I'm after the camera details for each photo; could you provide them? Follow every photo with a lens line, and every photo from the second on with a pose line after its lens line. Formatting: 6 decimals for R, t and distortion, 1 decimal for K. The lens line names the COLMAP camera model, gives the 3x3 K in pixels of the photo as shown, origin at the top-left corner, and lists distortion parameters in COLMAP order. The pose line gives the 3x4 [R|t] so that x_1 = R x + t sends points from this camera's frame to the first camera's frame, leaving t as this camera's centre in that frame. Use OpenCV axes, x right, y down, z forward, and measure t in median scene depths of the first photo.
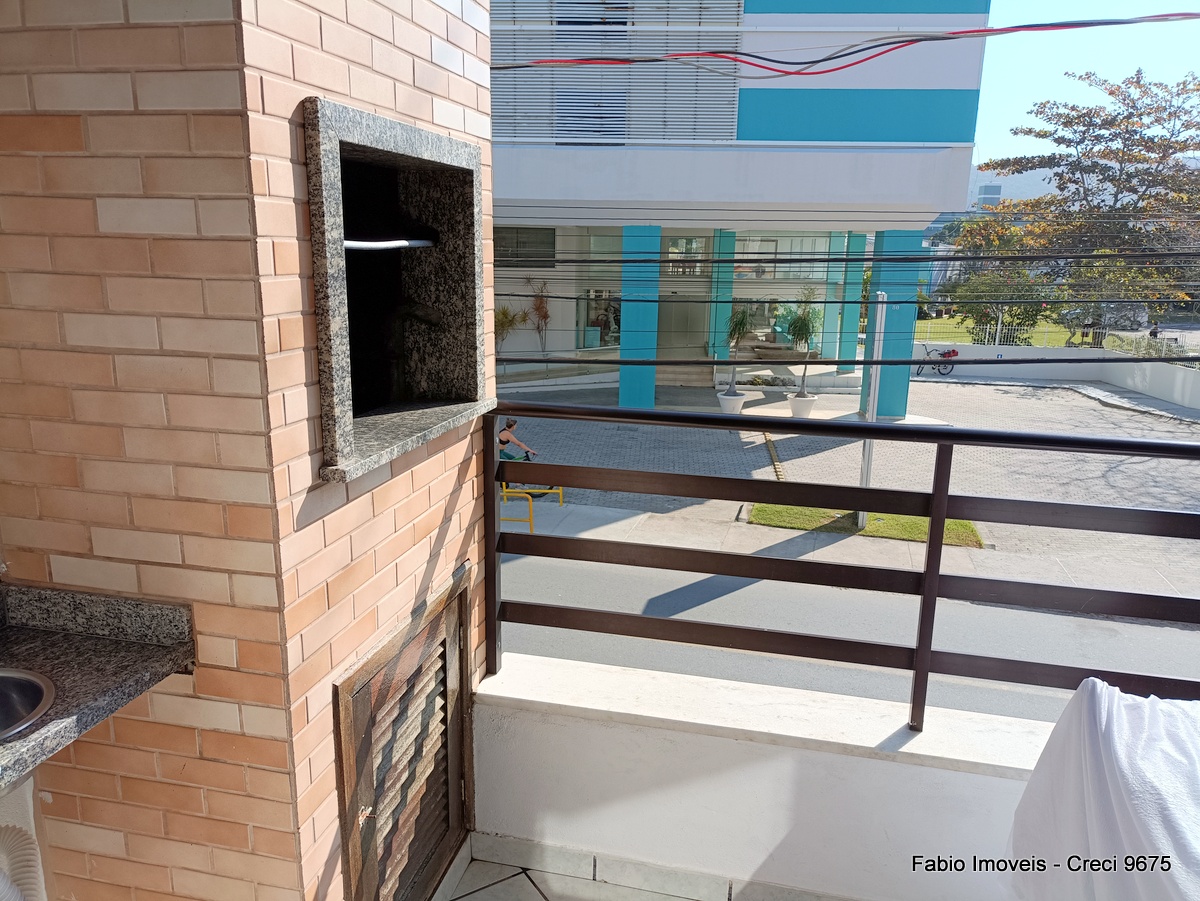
lens RADIAL K [[904.0, 0, 603.3], [0, 904.0, 449.6], [0, 0, 1]] dist [0.025878, -0.018604]
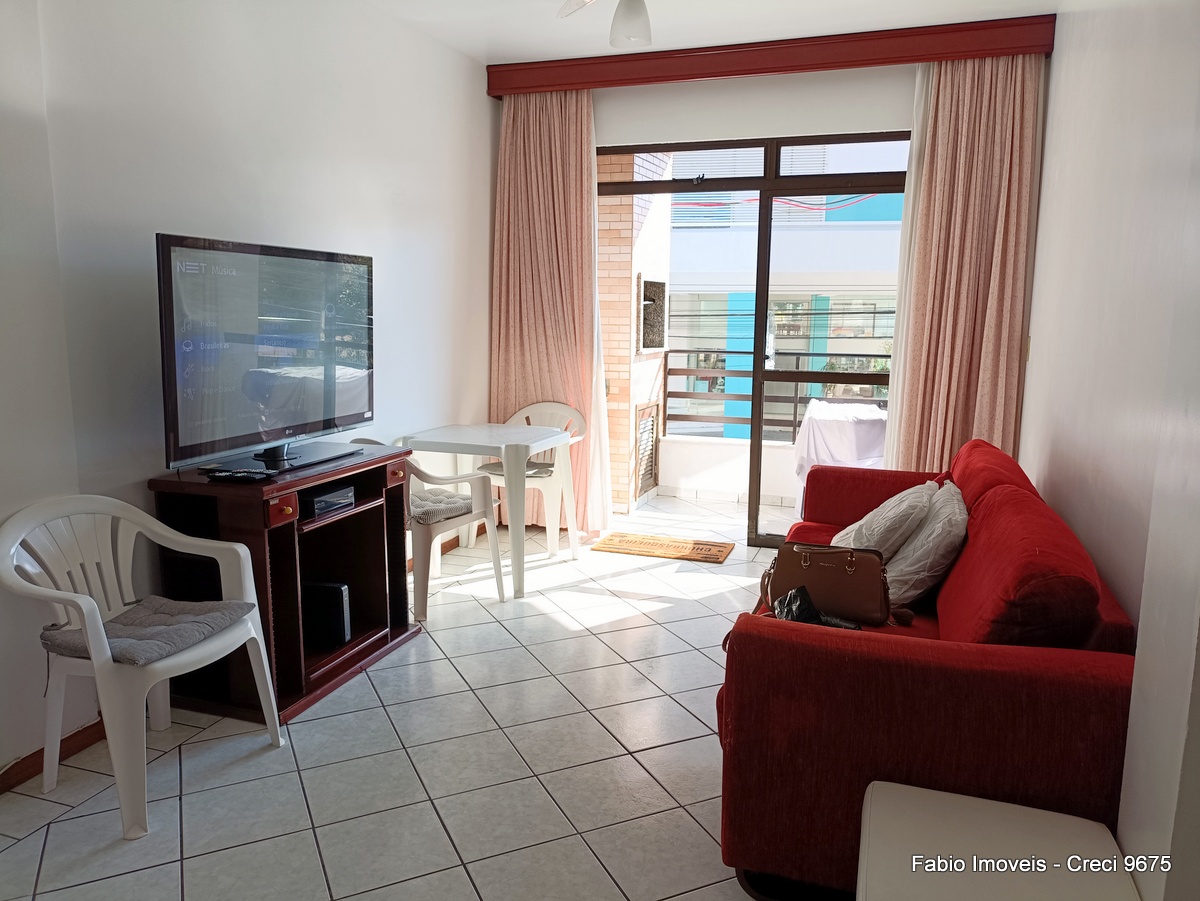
lens RADIAL K [[904.0, 0, 600.1], [0, 904.0, 452.7], [0, 0, 1]] dist [0.025878, -0.018604]
pose [[0.992286, 0.014328, -0.123142, 0.050005], [-0.022505, 0.997614, -0.065268, 0.577042], [0.121913, 0.067536, 0.990240, -2.424780]]
